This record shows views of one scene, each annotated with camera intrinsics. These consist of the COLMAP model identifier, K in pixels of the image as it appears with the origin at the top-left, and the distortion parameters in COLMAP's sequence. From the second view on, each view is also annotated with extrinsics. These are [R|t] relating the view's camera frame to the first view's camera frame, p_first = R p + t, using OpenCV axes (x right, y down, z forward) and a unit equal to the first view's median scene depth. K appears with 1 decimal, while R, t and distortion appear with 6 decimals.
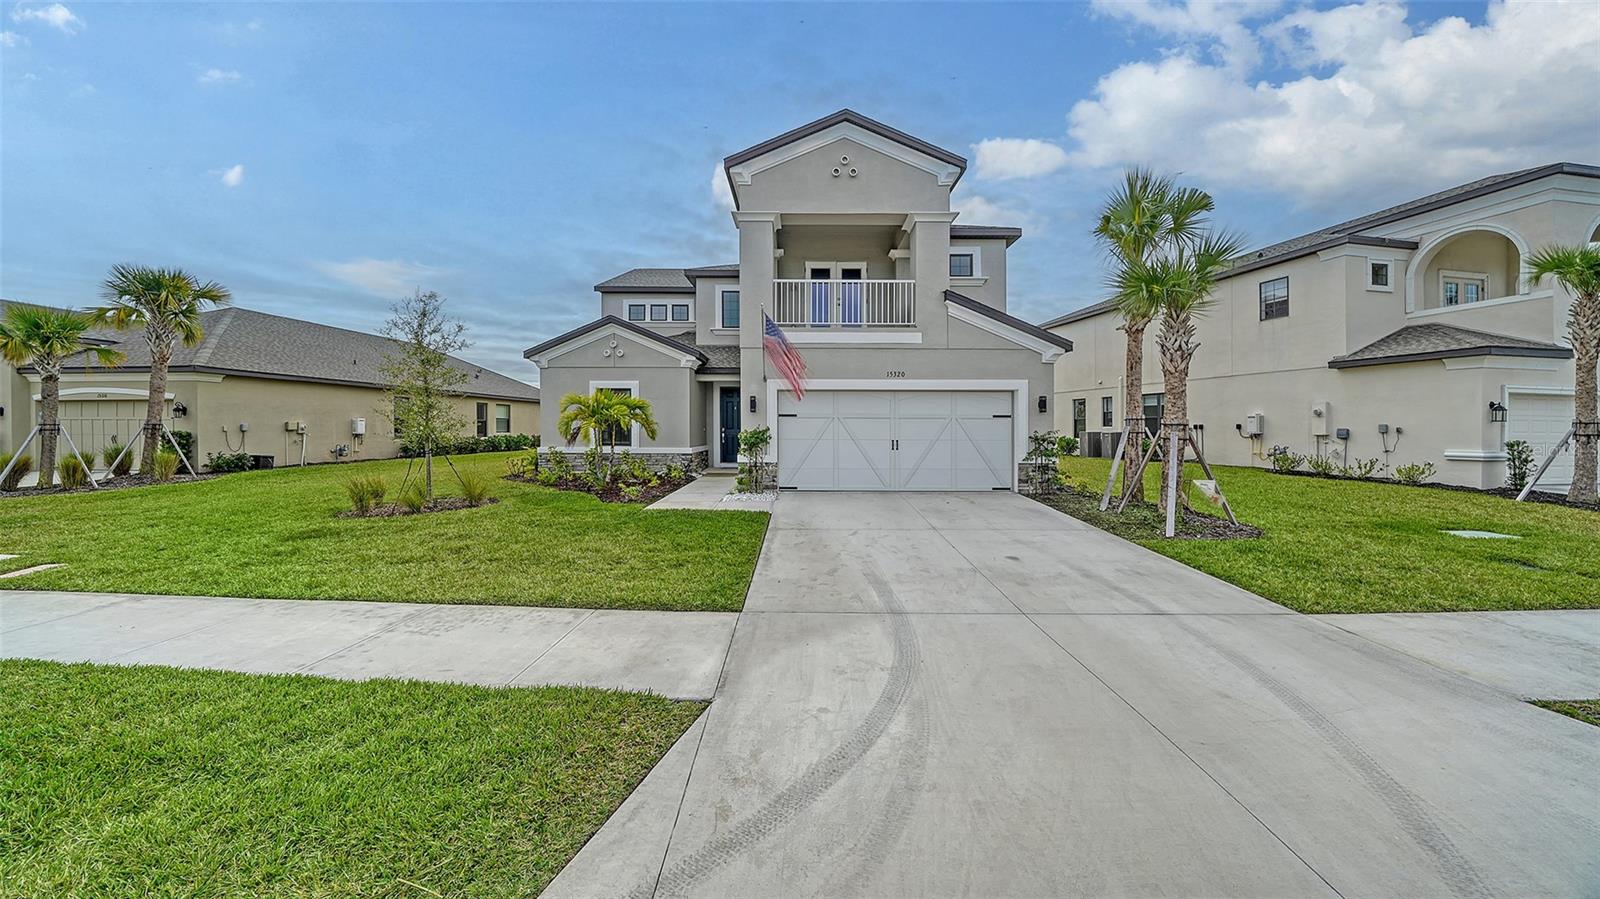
lens RADIAL K [[562.1, 0, 789.8], [0, 562.1, 448.8], [0, 0, 1]] dist [0.000844, -0.002192]
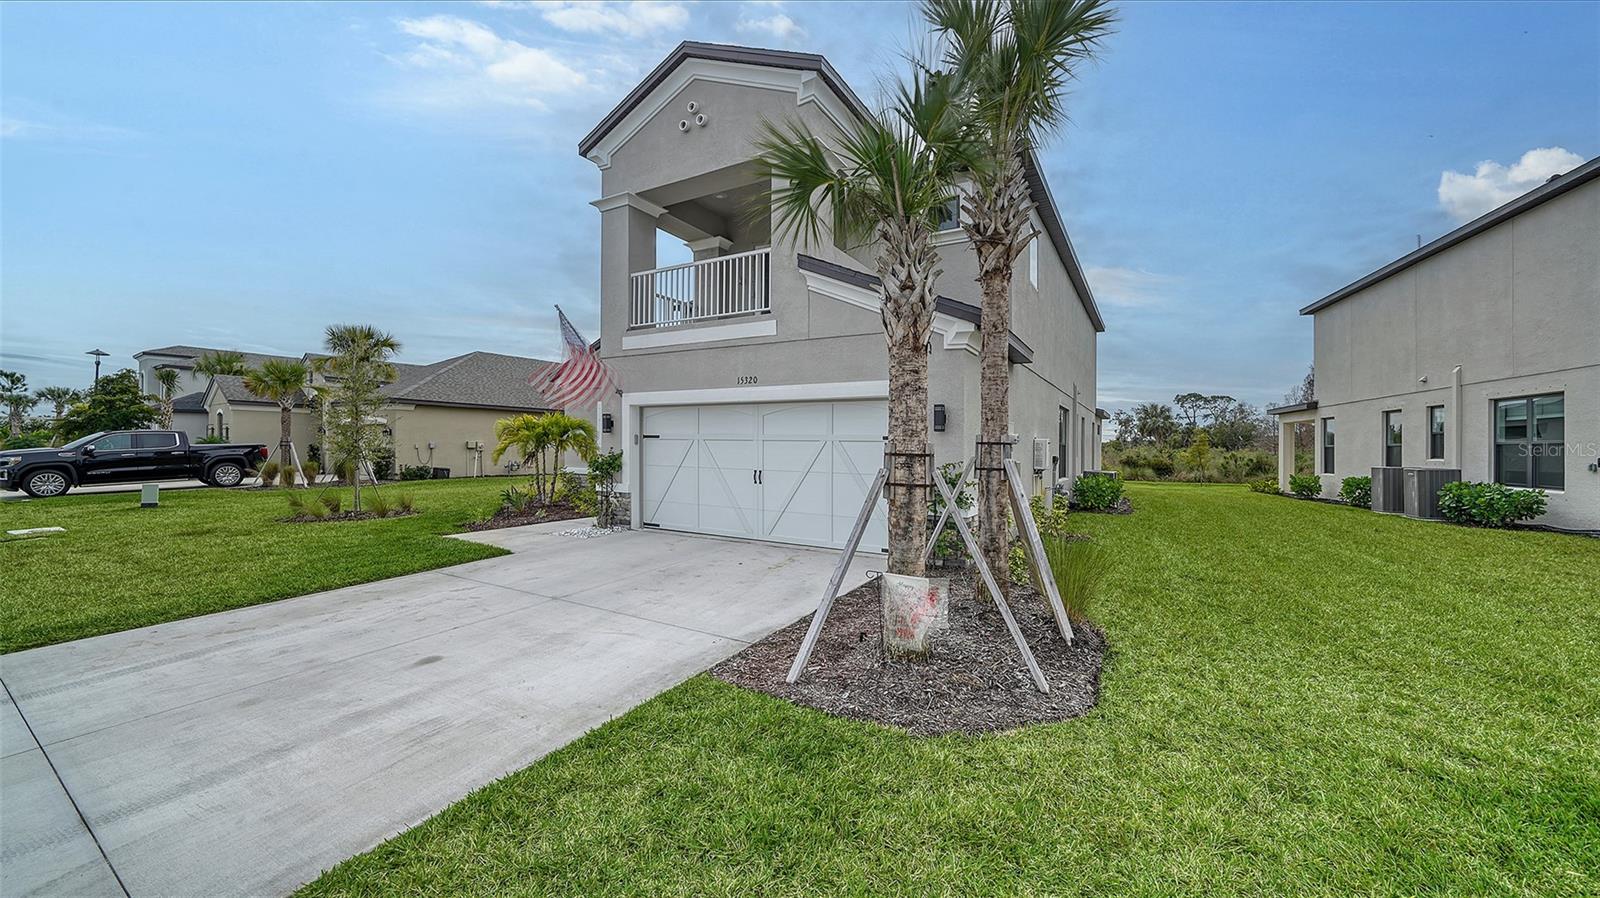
lens RADIAL K [[597.3, 0, 791.0], [0, 597.3, 445.4], [0, 0, 1]] dist [-0.003431, -0.000056]
pose [[0.867256, 0.009010, -0.497781, 0.582491], [-0.032131, 0.998765, -0.037902, -0.018755], [0.496824, 0.048865, 0.866474, 0.335575]]
